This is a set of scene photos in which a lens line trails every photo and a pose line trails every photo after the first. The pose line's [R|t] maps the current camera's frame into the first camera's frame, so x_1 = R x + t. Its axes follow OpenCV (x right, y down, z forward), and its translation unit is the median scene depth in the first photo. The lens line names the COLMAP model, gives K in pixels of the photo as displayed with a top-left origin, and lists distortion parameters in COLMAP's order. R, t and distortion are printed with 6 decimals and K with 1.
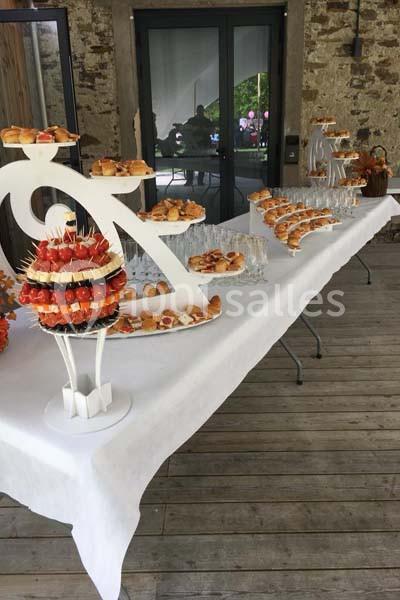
lens RADIAL K [[483.6, 0, 199.4], [0, 483.6, 304.7], [0, 0, 1]] dist [0.058878, -0.070601]
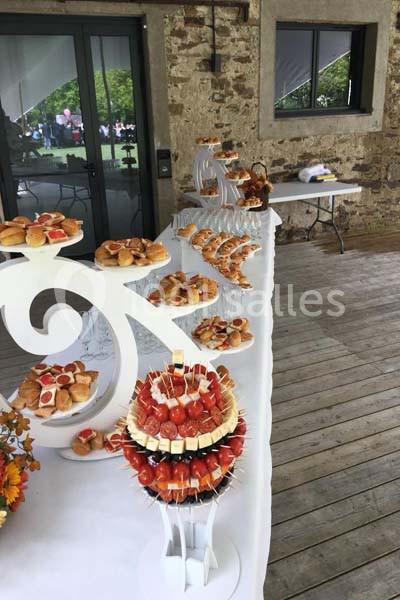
lens RADIAL K [[483.6, 0, 200.9], [0, 483.6, 297.3], [0, 0, 1]] dist [0.058878, -0.070601]
pose [[0.923100, -0.145576, 0.355941, -0.141168], [0.142234, 0.989189, 0.035695, -0.085066], [-0.357290, 0.017677, 0.933826, 0.071509]]
